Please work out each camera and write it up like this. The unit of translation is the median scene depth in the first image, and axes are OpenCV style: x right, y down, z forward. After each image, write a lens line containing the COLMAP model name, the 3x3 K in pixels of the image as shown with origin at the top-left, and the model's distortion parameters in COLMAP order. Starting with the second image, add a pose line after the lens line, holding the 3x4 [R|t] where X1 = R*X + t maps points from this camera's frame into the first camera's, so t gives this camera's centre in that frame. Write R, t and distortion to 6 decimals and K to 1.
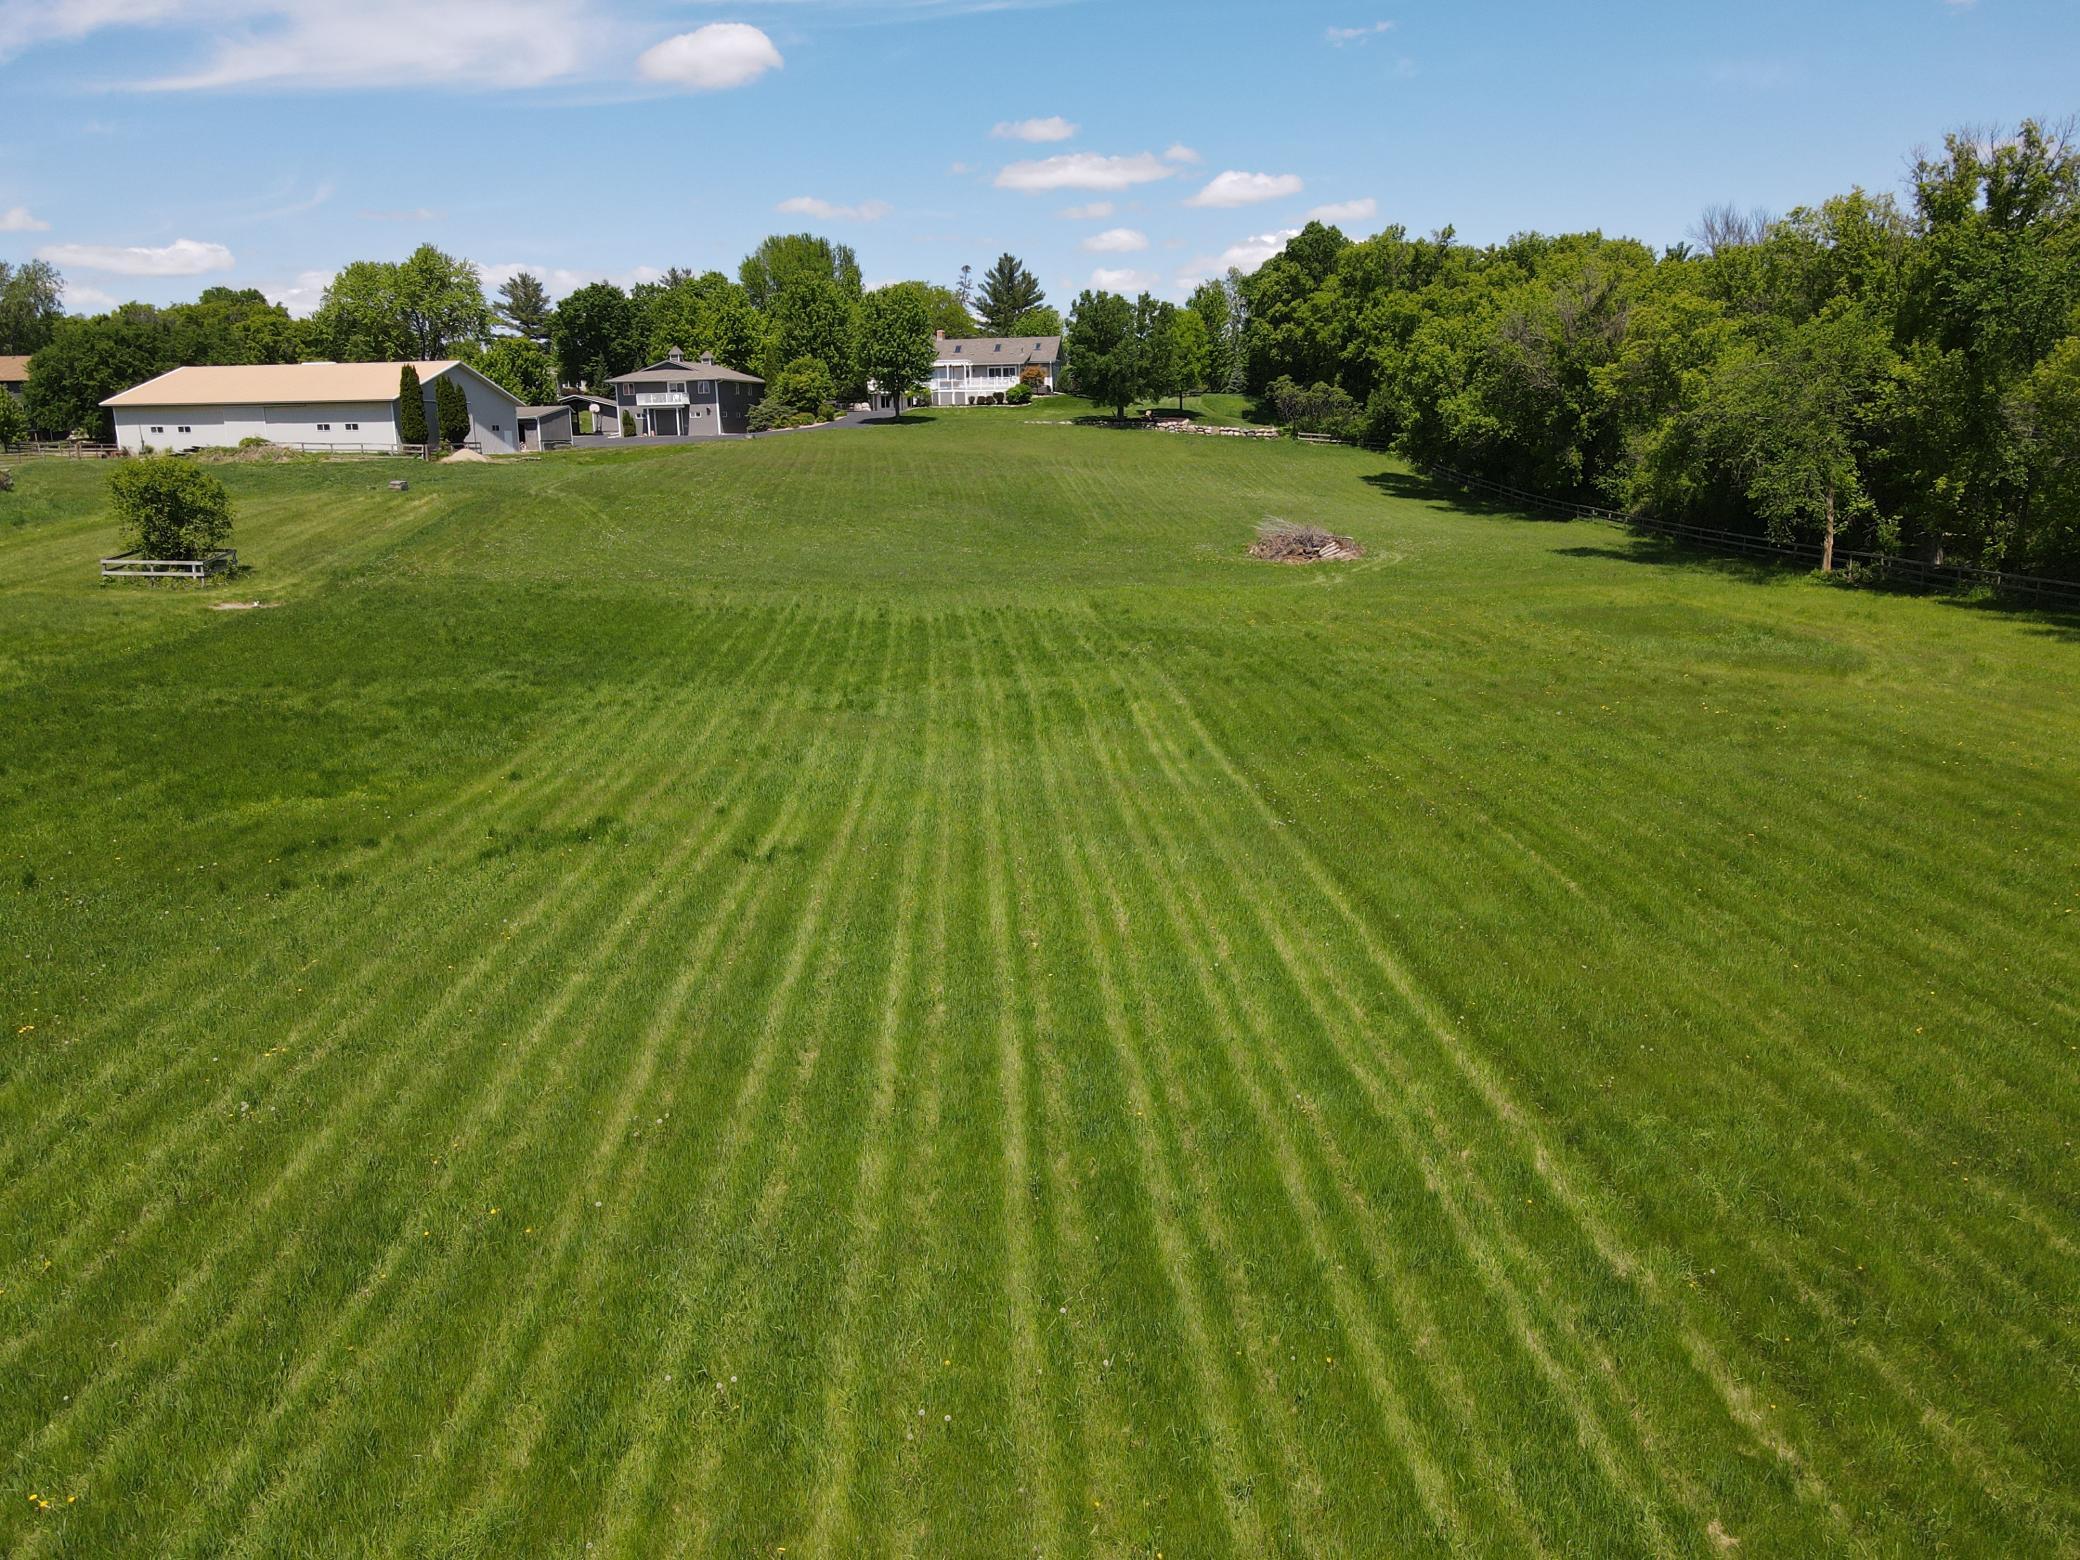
lens RADIAL K [[1688.1, 0, 1034.7], [0, 1688.1, 773.0], [0, 0, 1]] dist [0.022552, -0.006025]
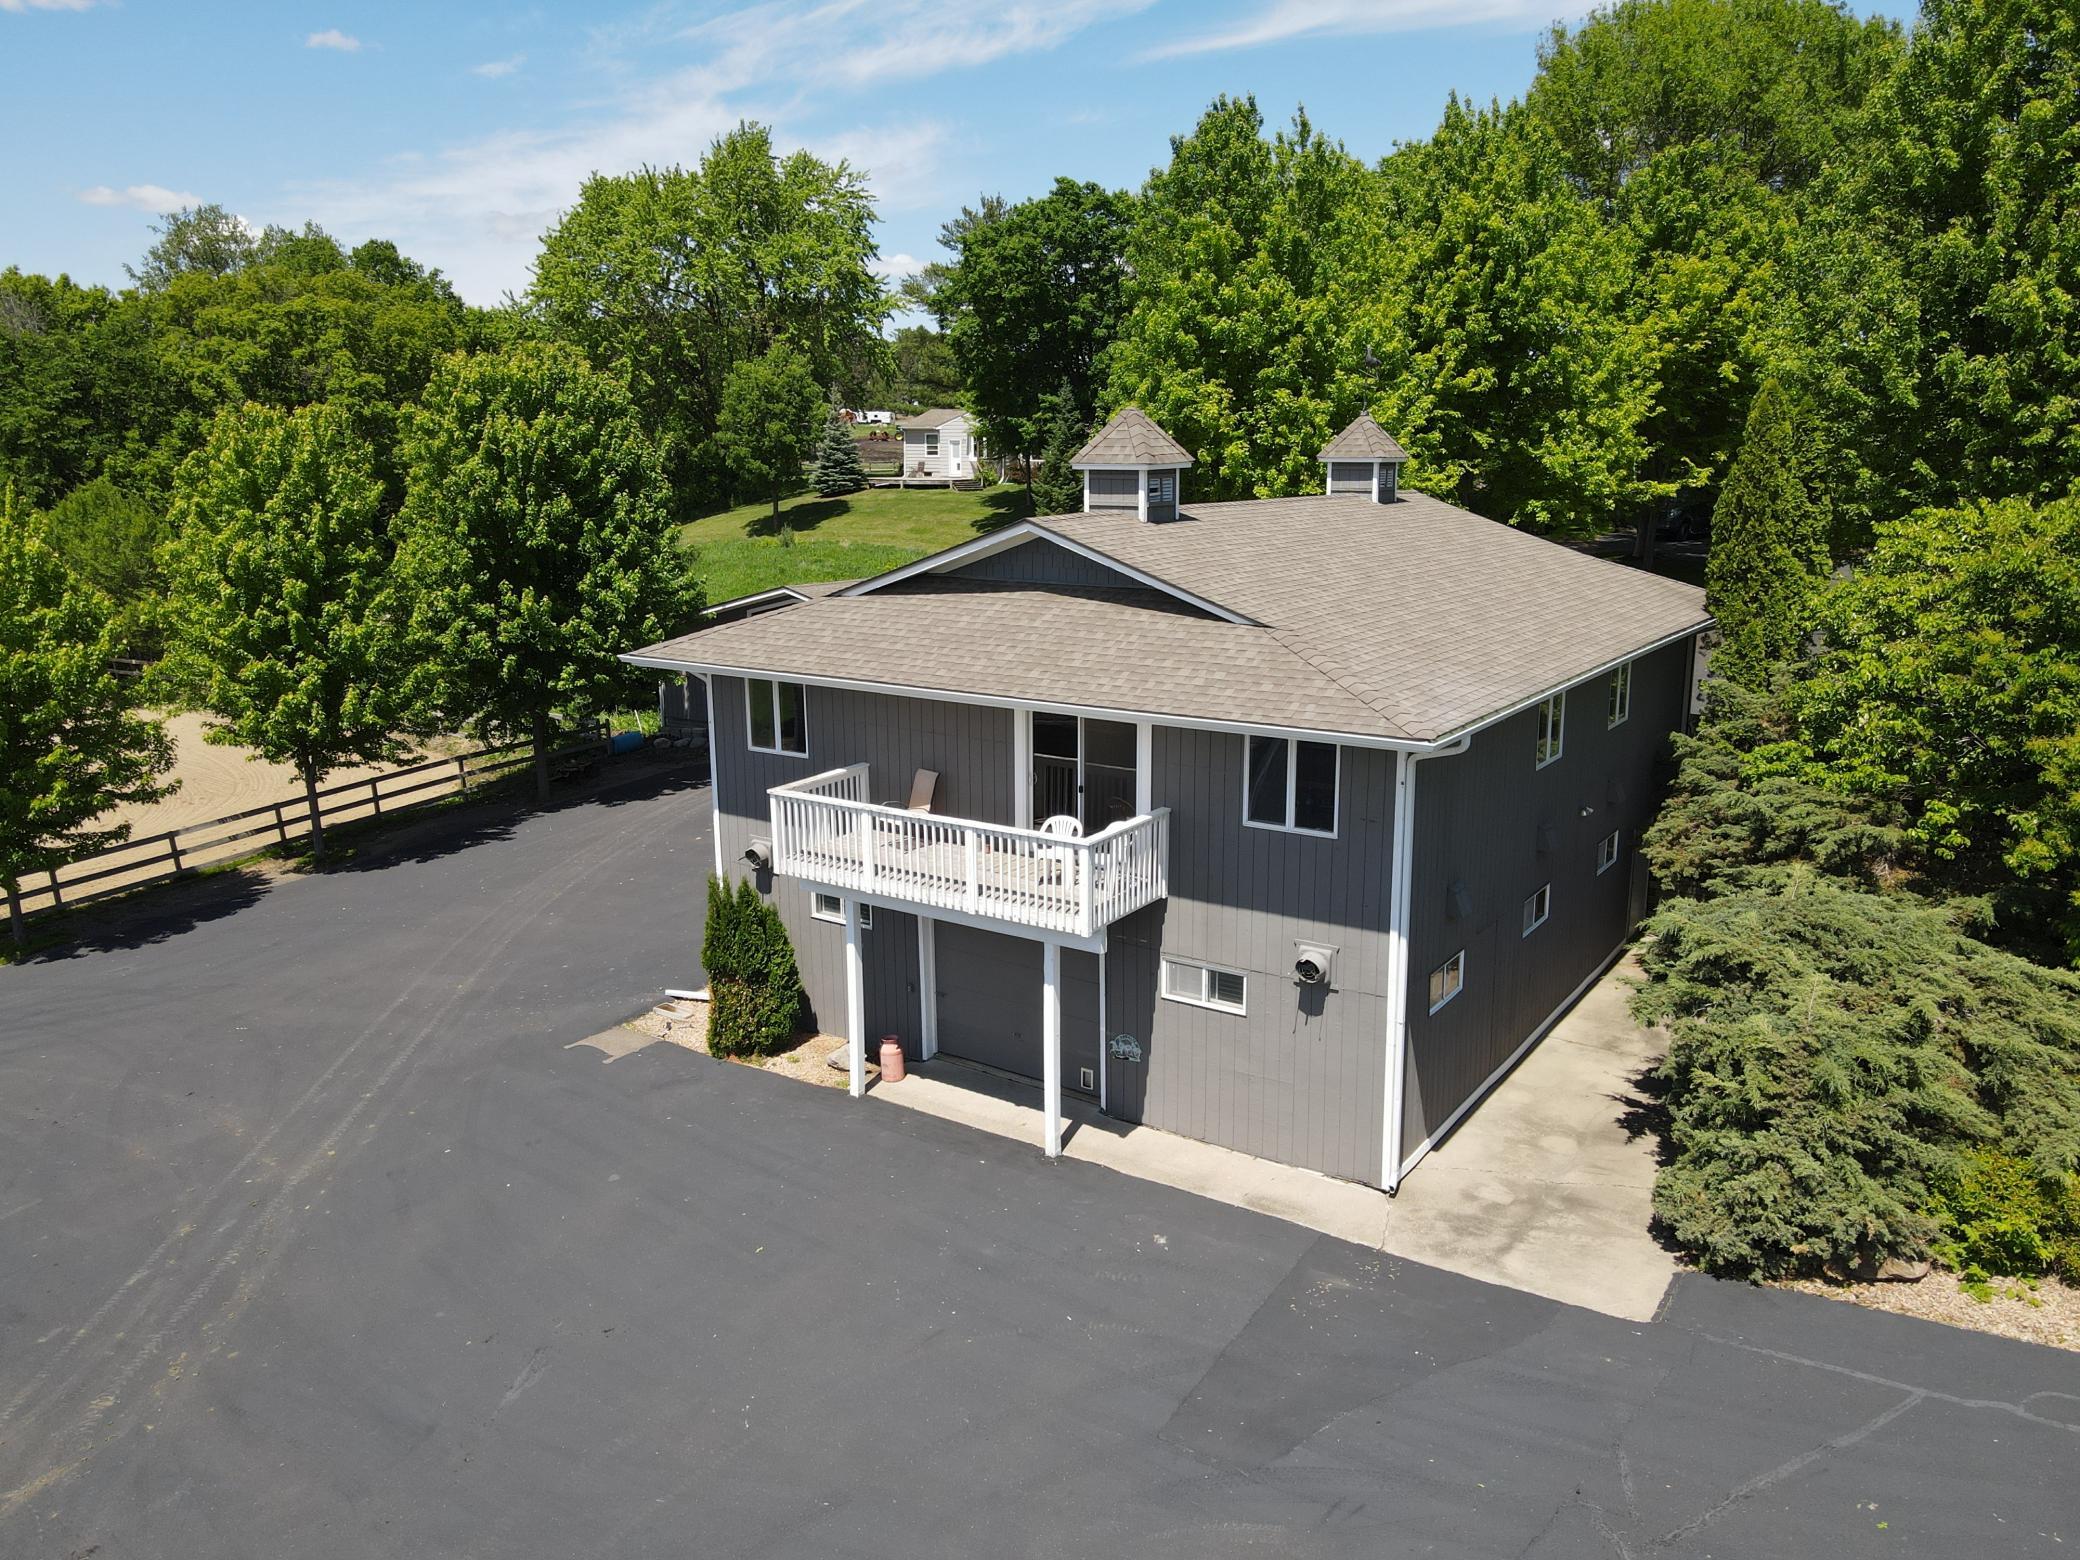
lens RADIAL K [[1688.1, 0, 1034.7], [0, 1688.1, 773.0], [0, 0, 1]] dist [0.022552, -0.006025]
pose [[0.927547, 0.081647, -0.364678, -0.154274], [-0.080279, 0.996593, 0.018936, -0.208081], [0.364981, 0.011712, 0.930941, 0.804731]]
